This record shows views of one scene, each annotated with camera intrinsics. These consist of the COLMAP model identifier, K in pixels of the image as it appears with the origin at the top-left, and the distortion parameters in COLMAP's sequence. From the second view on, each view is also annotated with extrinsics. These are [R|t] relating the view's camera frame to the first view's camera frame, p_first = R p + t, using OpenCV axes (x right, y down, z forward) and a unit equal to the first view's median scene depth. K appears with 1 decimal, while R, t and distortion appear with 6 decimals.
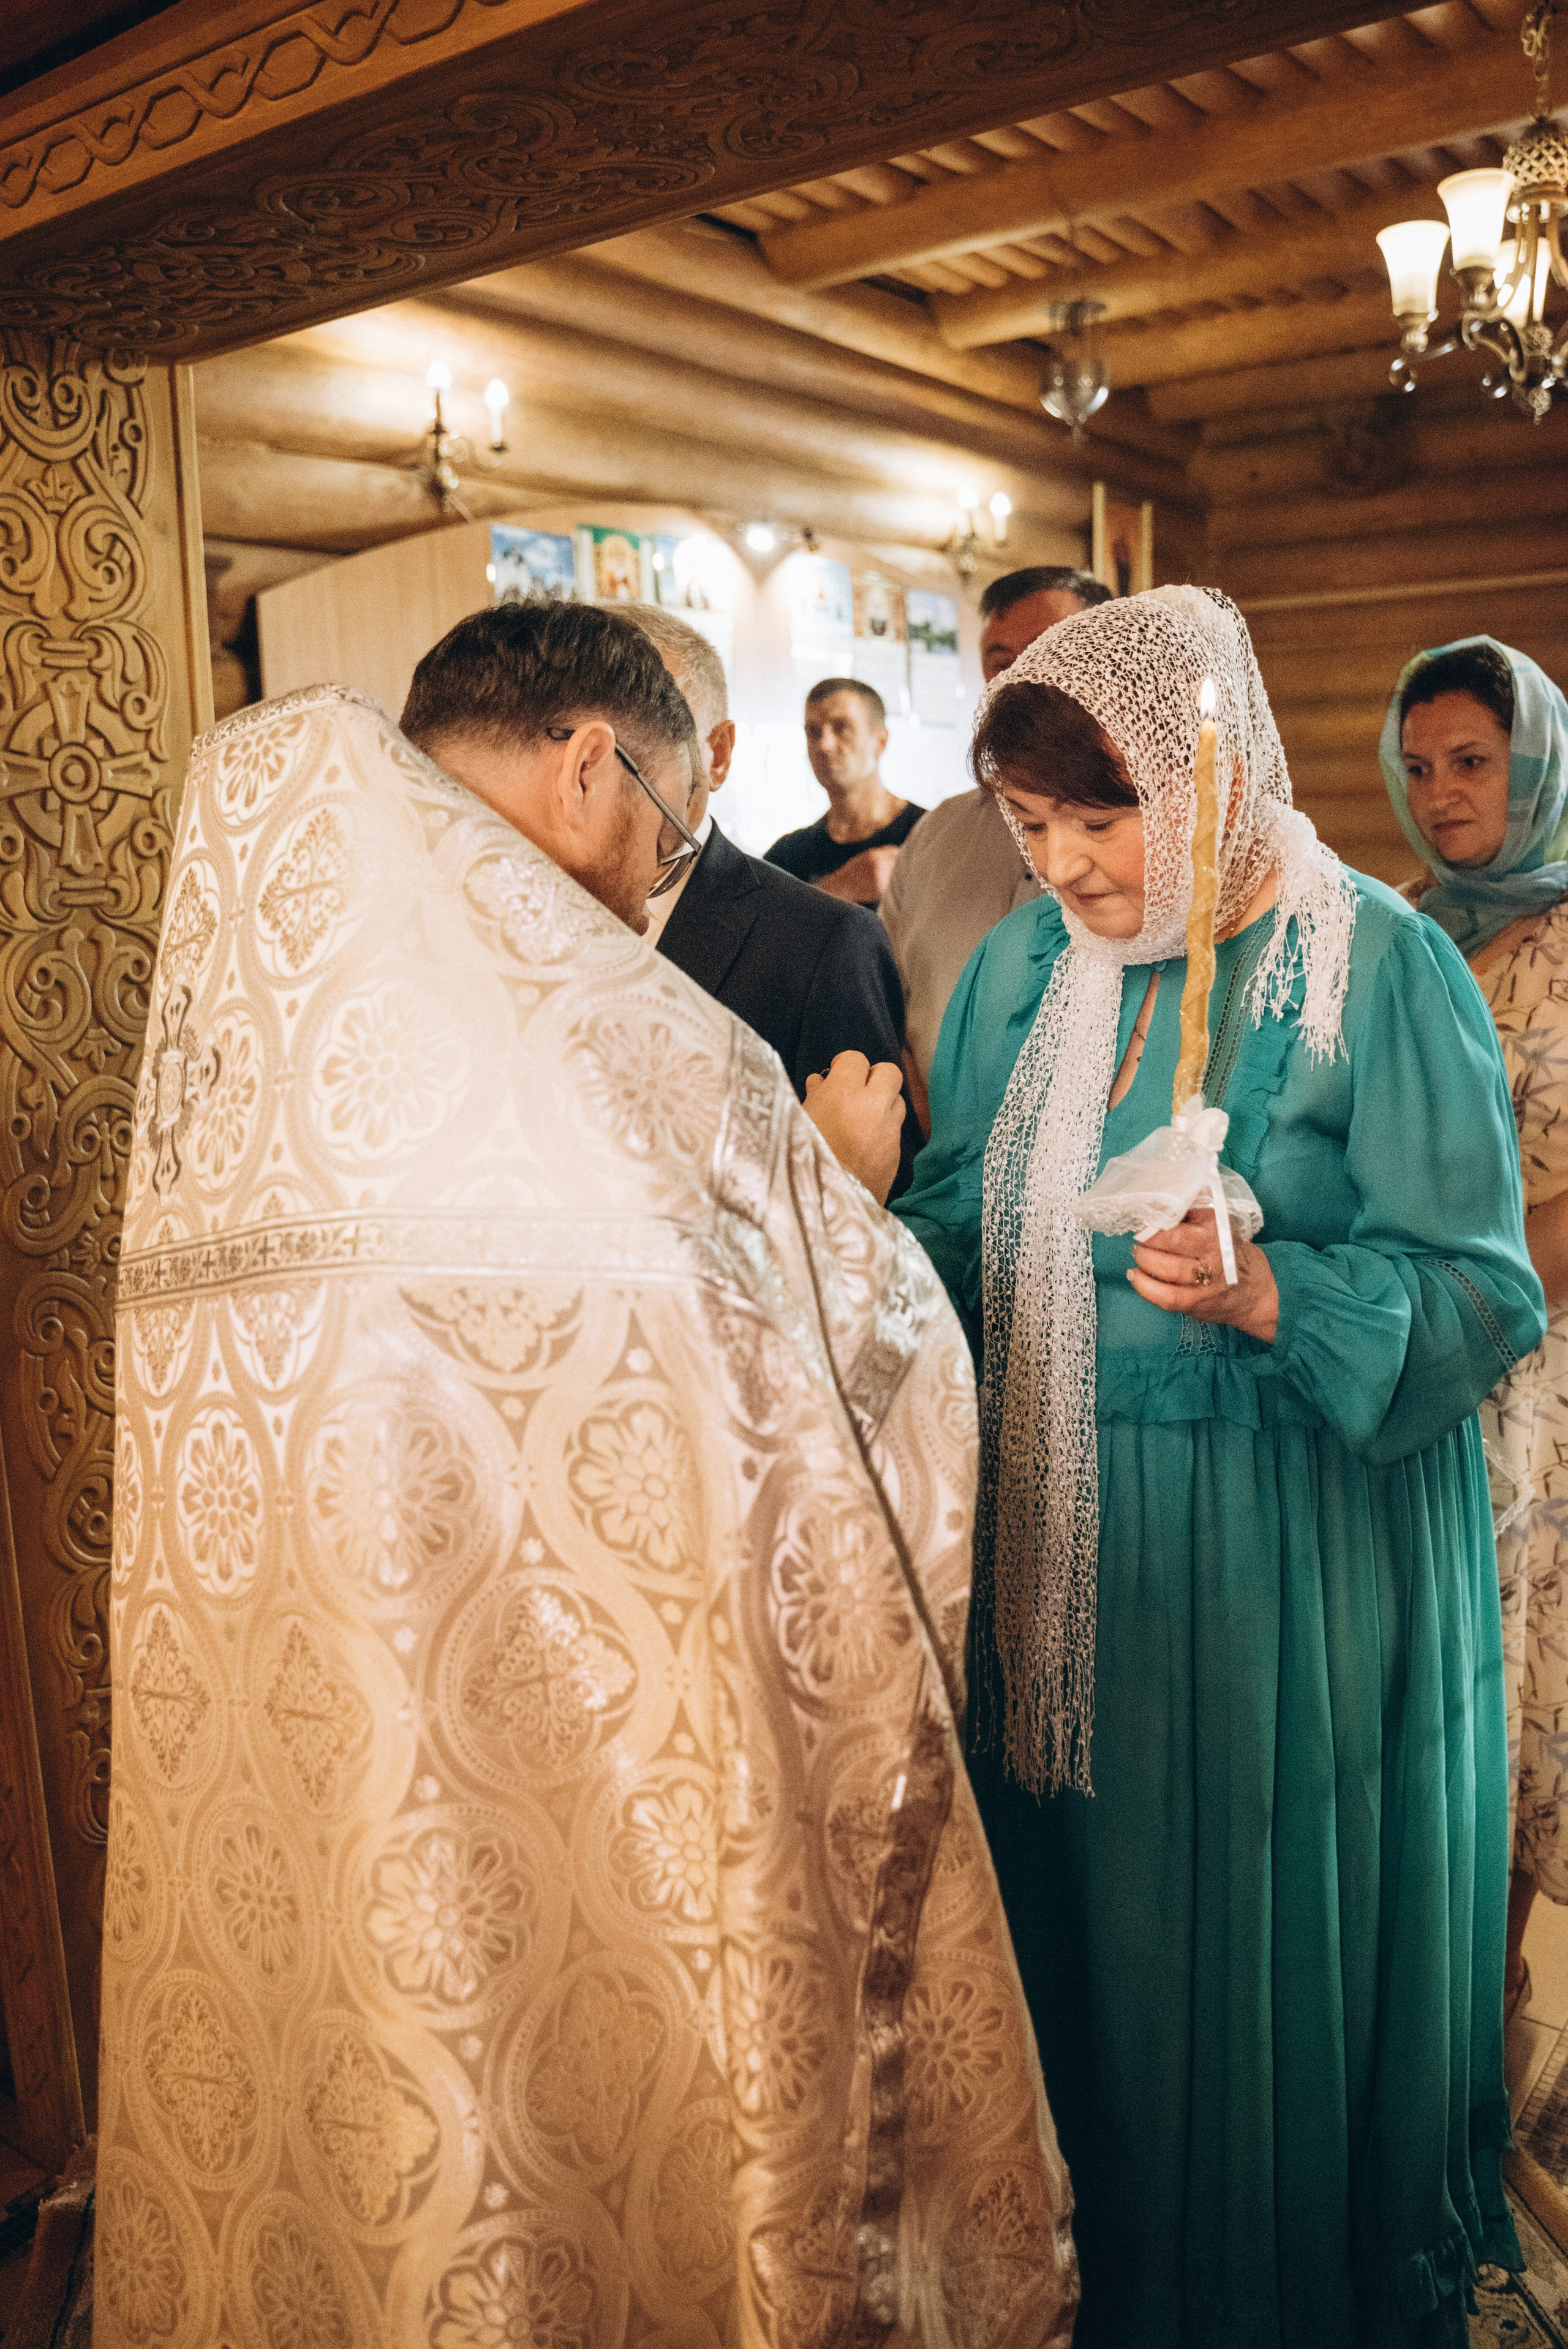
lens RADIAL K [[1879.5, 0, 743.0], [0, 1879.5, 1156.2], [0, 0, 1]] dist [-0.095925, 0.072465]
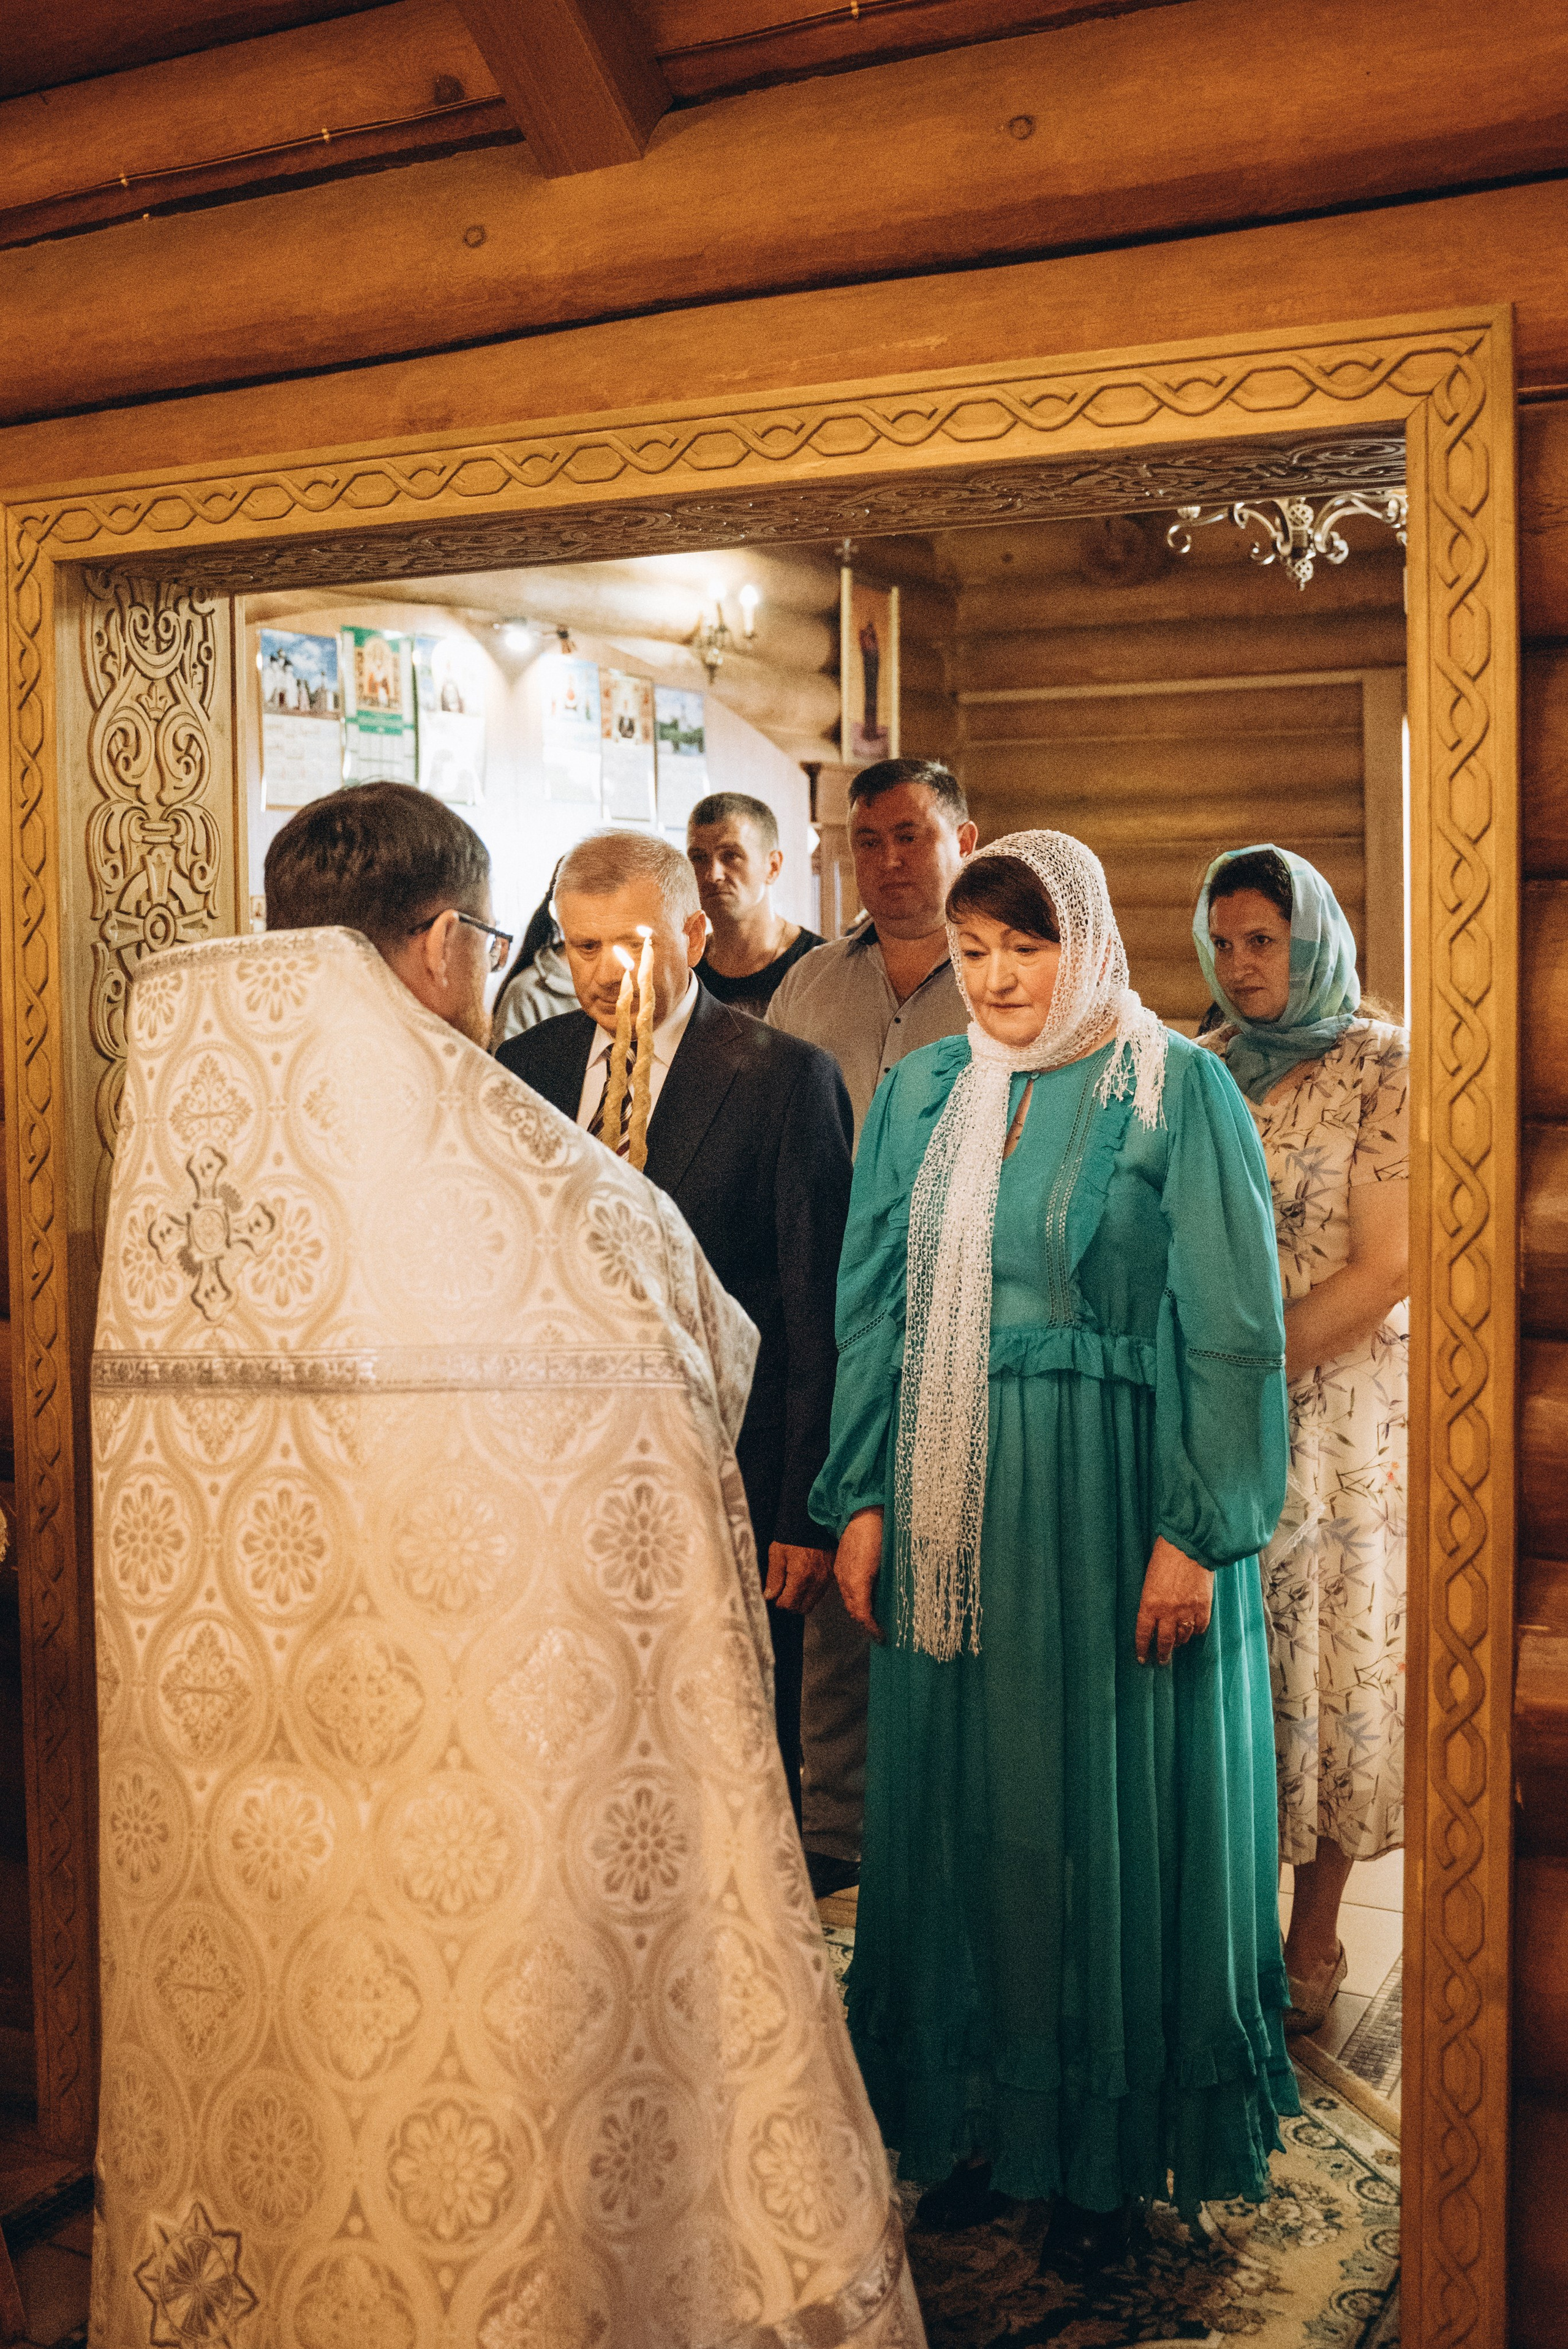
lens RADIAL K [[2494.7, 0, 662.8], [0, 2494.7, 1020.5], [0, 0, 1]] dist [-0.061703, -0.002025]
pose [[0.989878, 0.014273, 0.141204, -0.259025], [0.003896, 0.991822, -0.127572, 0.062042], [-0.141870, 0.126831, 0.981726, -0.633823]]
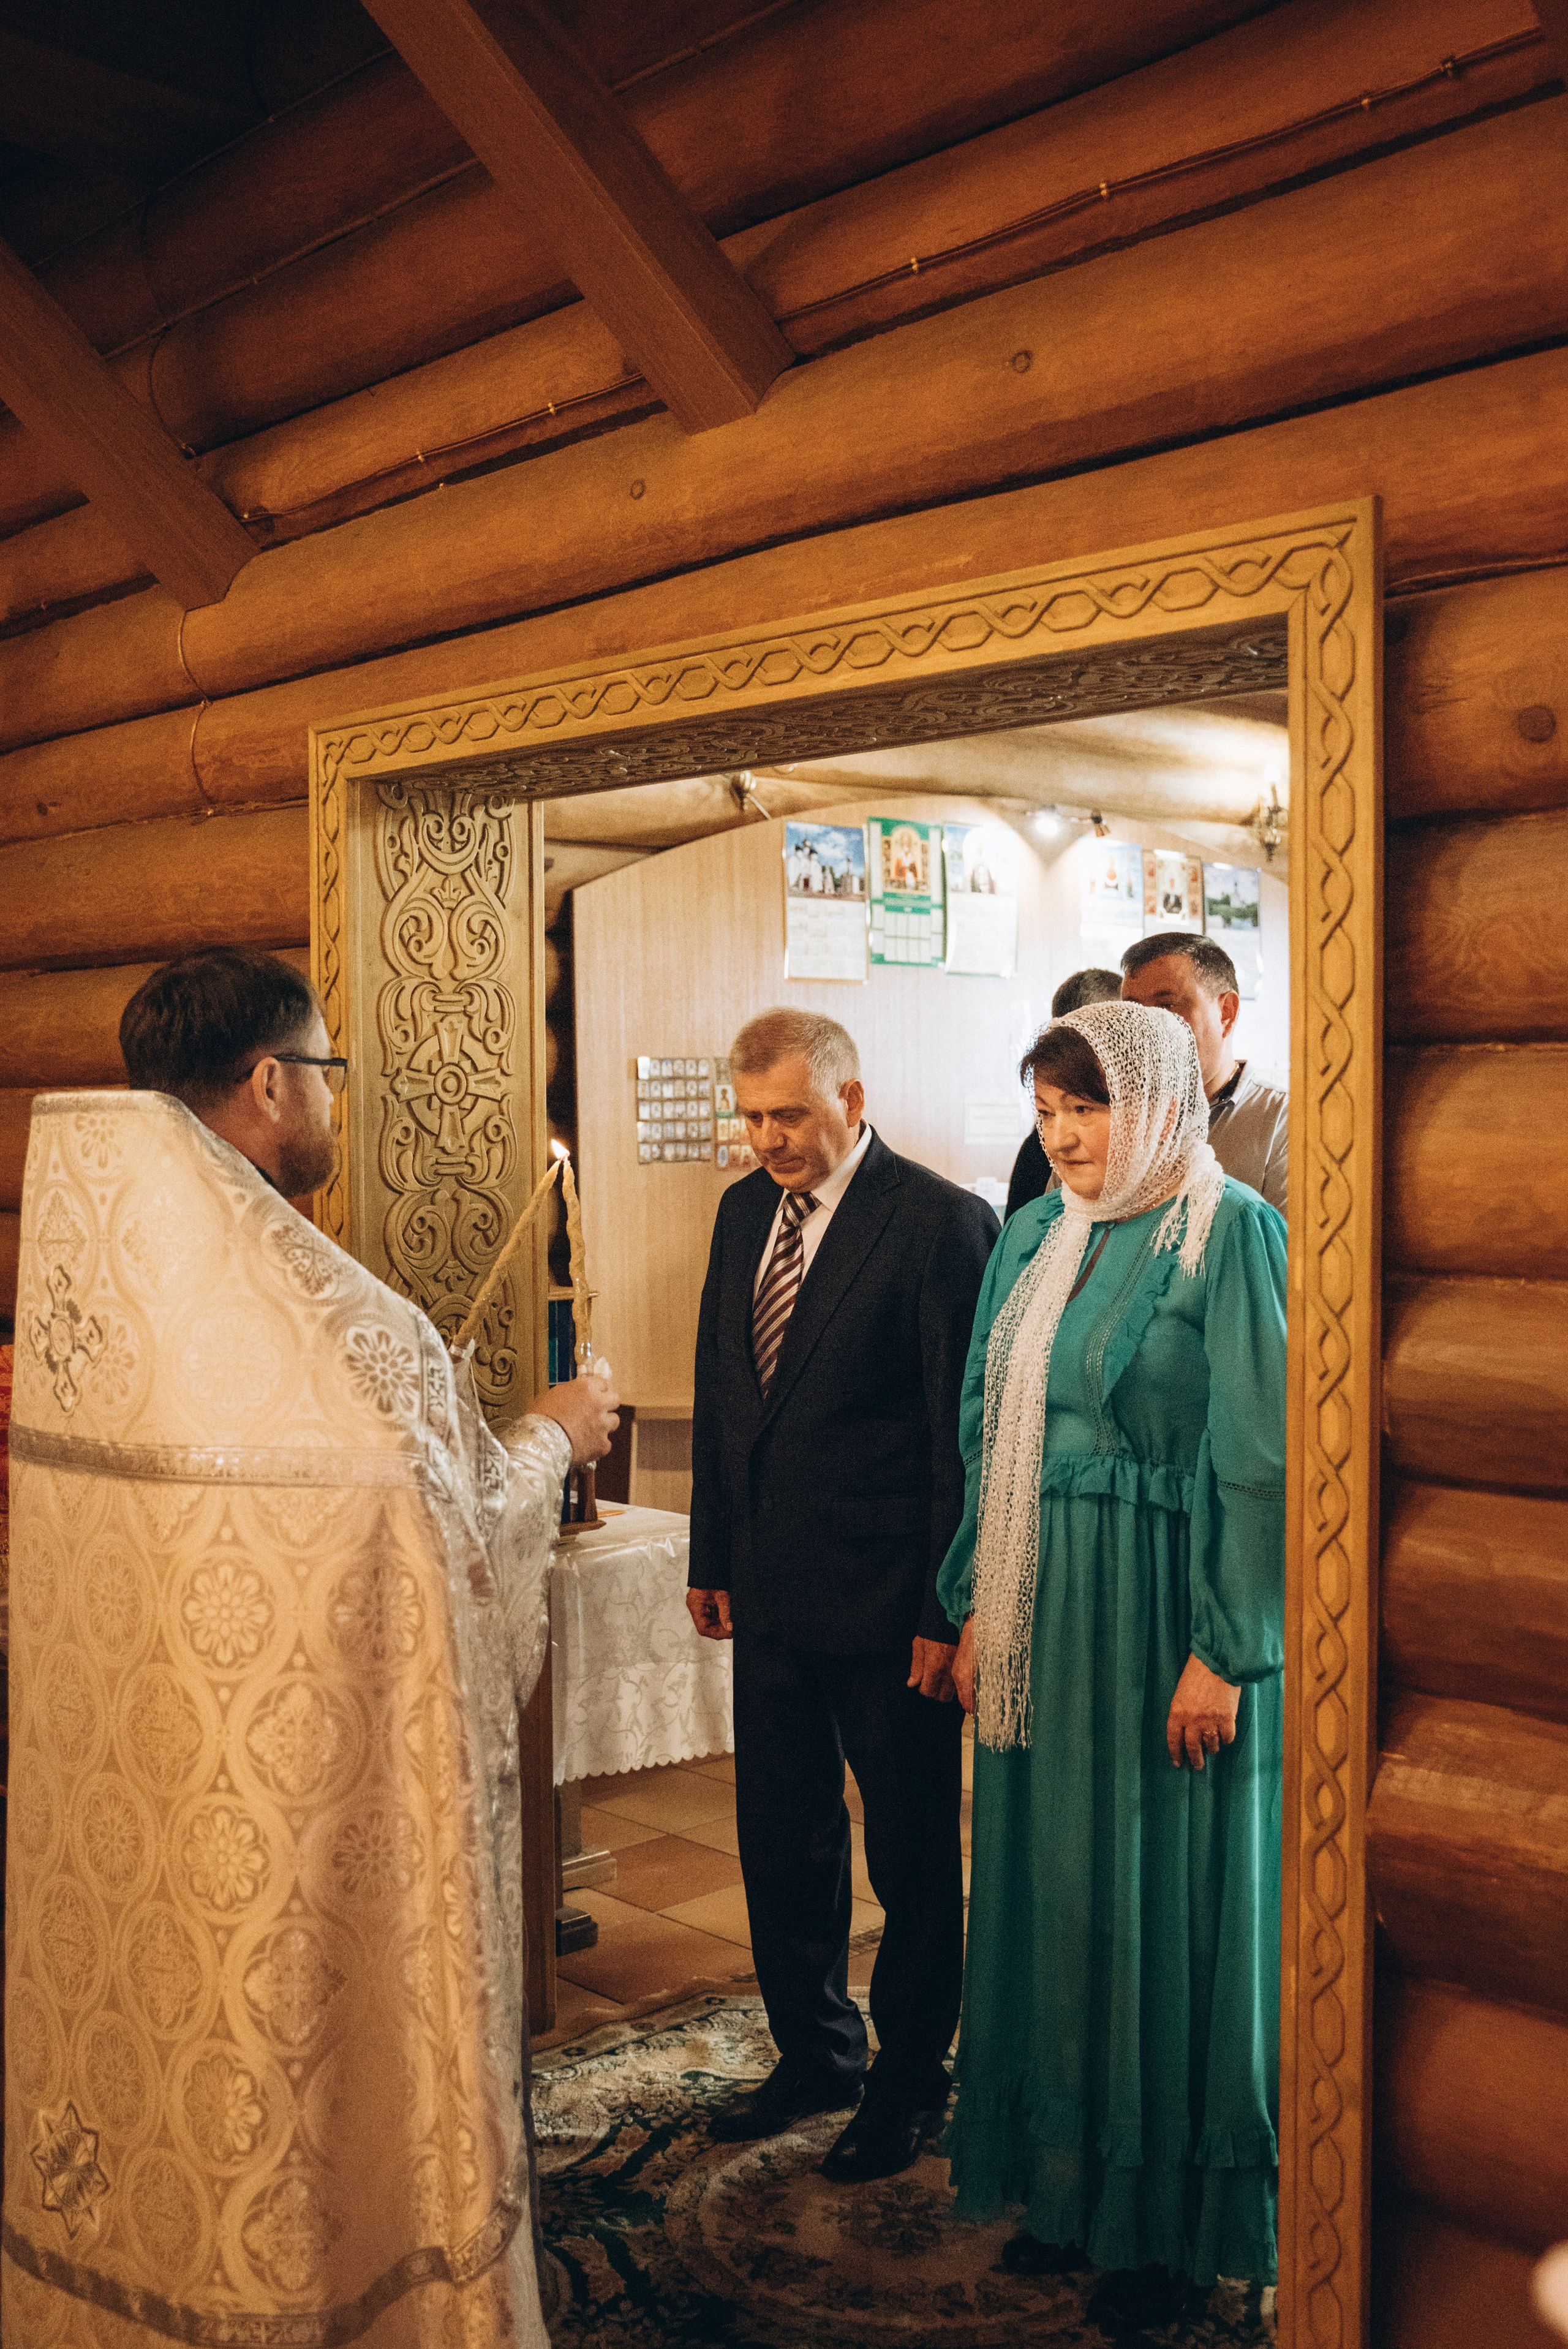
lens RADIAL K [[2284.6, 0, 780.6], [0, 2284.6, 1178.4], [0, 0, 1]] dist [-0.055778, 0.039602]
pose [[0.988439, 0.032323, -0.148134, 0.158645], [-0.050139, 0.991728, -0.118161, 0.063619], [0.143090, 0.124222, 0.981883, -0.695555]]
